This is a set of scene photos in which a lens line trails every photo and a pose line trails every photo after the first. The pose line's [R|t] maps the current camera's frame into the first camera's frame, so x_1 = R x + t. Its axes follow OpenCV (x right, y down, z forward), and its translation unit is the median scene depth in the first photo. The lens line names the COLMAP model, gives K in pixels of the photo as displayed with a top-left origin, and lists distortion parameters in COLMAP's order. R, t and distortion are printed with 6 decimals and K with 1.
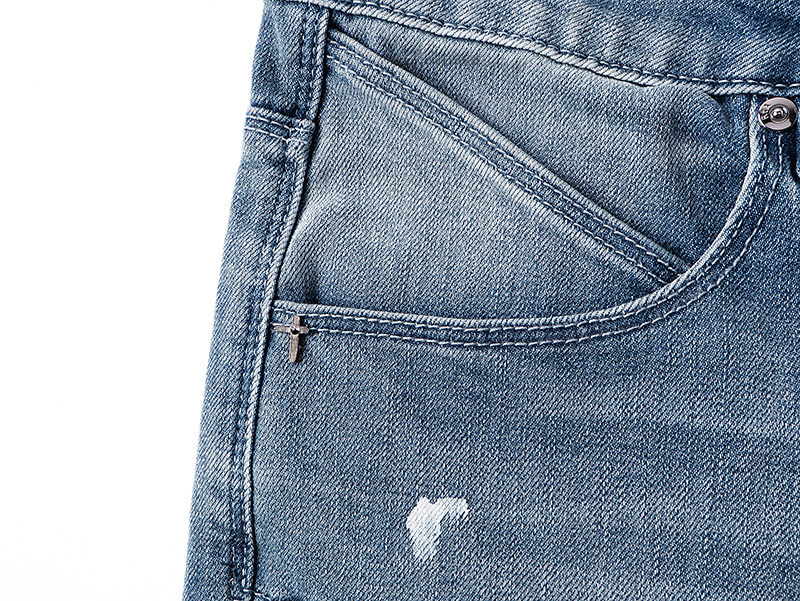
lens RADIAL K [[781.4, 0, 400.0], [0, 781.4, 300.5], [0, 0, 1]] dist [0.057499, -0.169616]
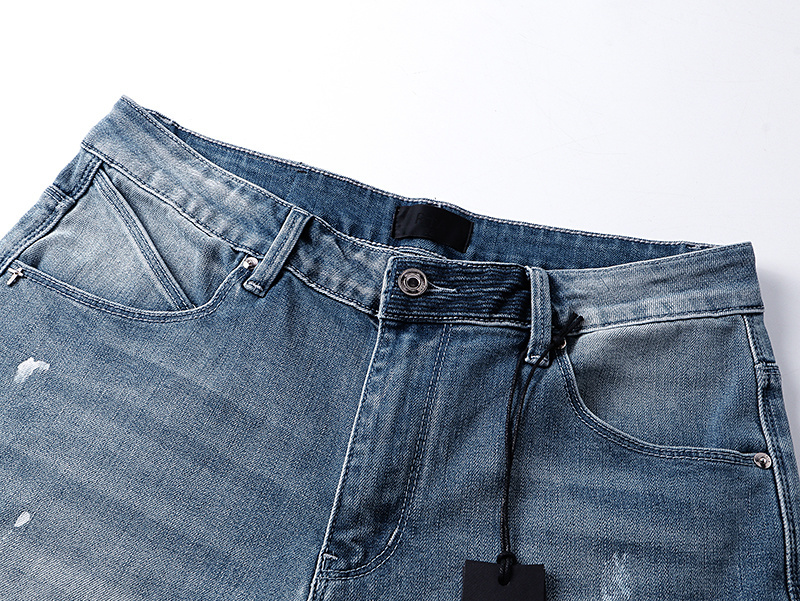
lens RADIAL K [[781.4, 0, 400.0], [0, 781.4, 300.5], [0, 0, 1]] dist [0.057499, -0.169616]
pose [[0.923185, 0.379421, 0.061388, 0.740786], [-0.330987, 0.865987, -0.374851, 0.568125], [-0.195387, 0.325739, 0.925050, -1.187434]]
